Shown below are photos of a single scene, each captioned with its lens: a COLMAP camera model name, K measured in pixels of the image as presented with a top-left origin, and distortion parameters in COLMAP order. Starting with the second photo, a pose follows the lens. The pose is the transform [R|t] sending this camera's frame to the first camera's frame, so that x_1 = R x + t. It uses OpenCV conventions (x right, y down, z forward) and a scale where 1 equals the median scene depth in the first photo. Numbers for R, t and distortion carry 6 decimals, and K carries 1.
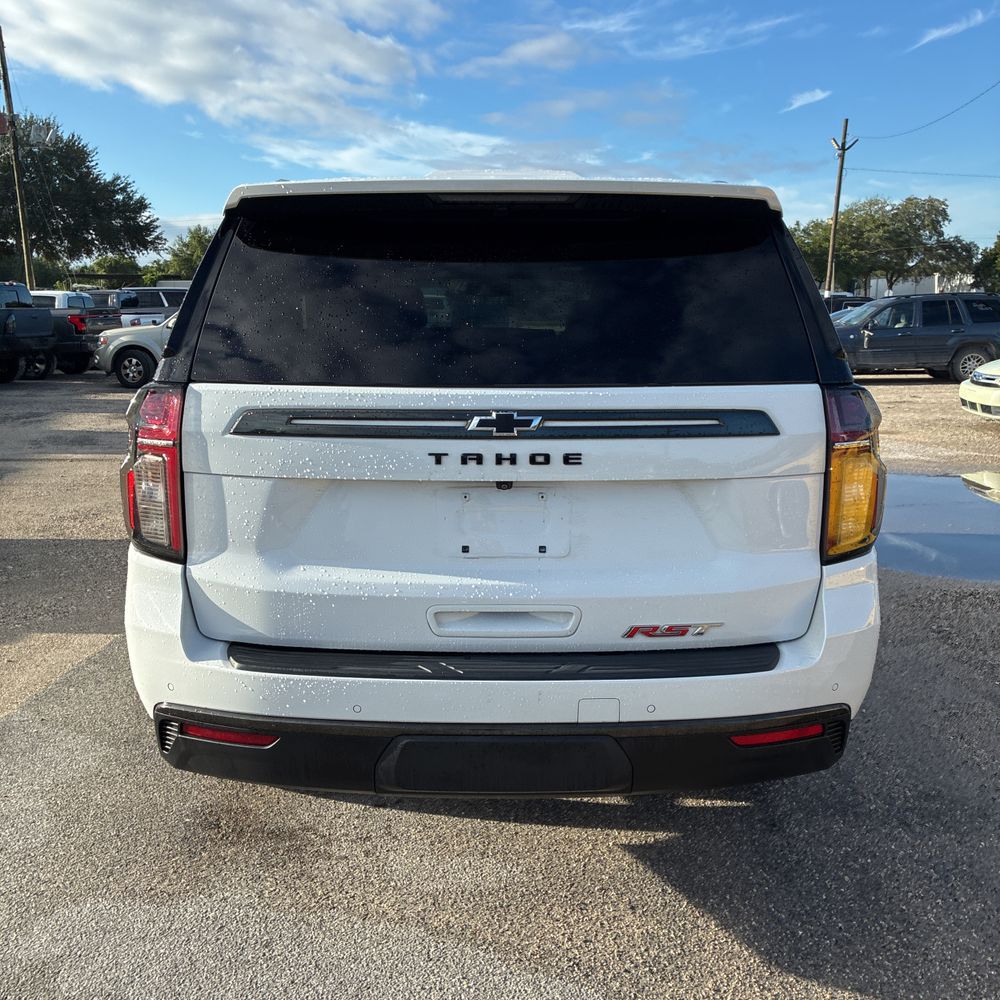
lens RADIAL K [[1015.3, 0, 489.0], [0, 1015.3, 478.2], [0, 0, 1]] dist [0.050633, -0.030304]
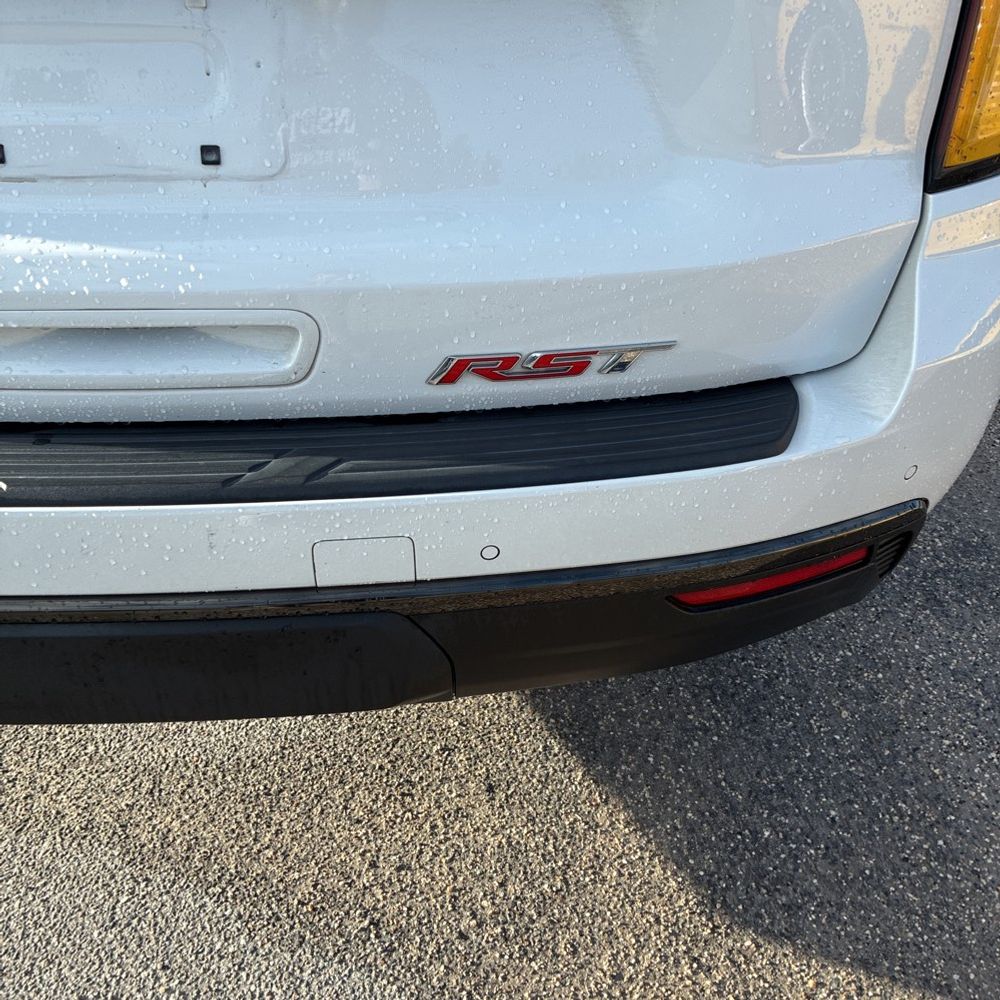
lens RADIAL K [[1028.5, 0, 489.8], [0, 1028.5, 499.0], [0, 0, 1]] dist [0.022168, 0.021904]
pose [[0.998963, -0.016601, 0.042396, 0.129260], [-0.000974, 0.923154, 0.384430, 0.038446], [-0.045520, -0.384072, 0.922180, 0.565762]]
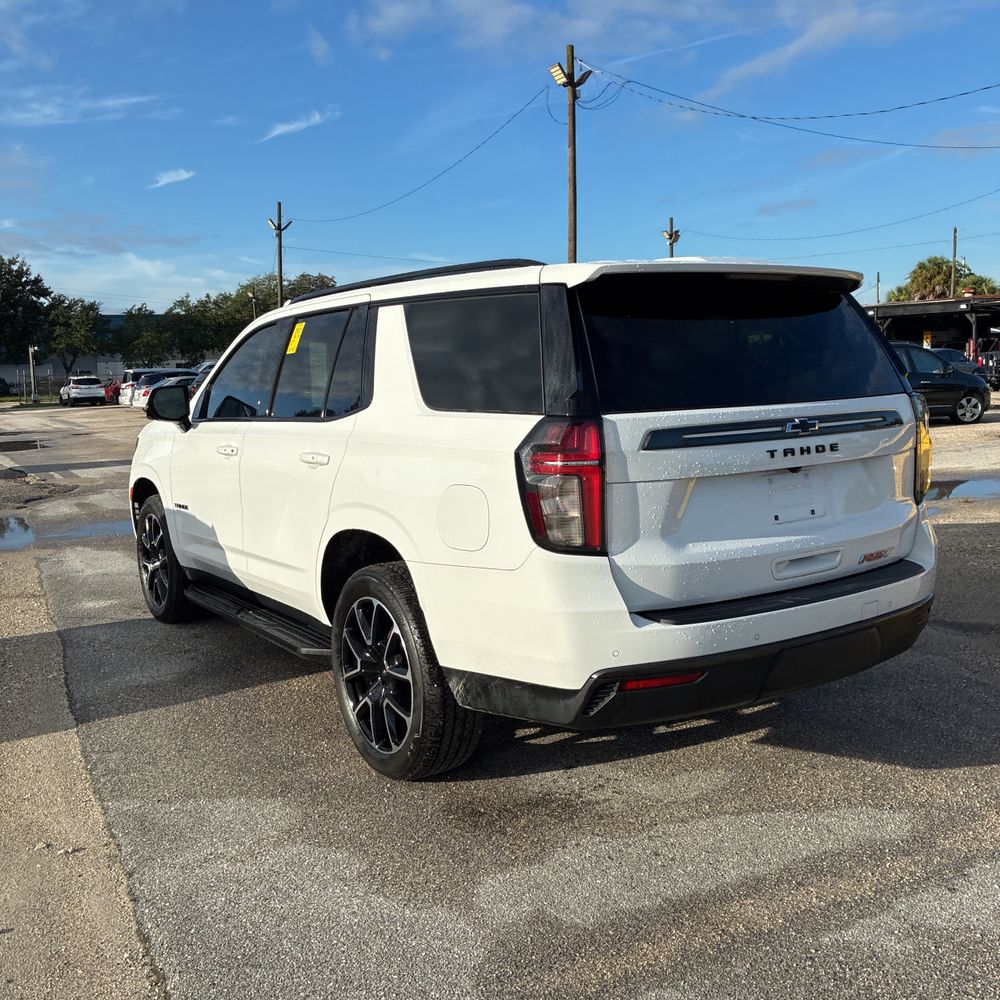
lens RADIAL K [[1015.3, 0, 489.0], [0, 1015.3, 478.2], [0, 0, 1]] dist [0.050633, -0.030304]
pose [[0.838562, -0.090176, 0.537291, -1.065126], [0.126278, 0.991521, -0.030673, 0.007672], [-0.529969, 0.093569, 0.842839, 0.000972]]
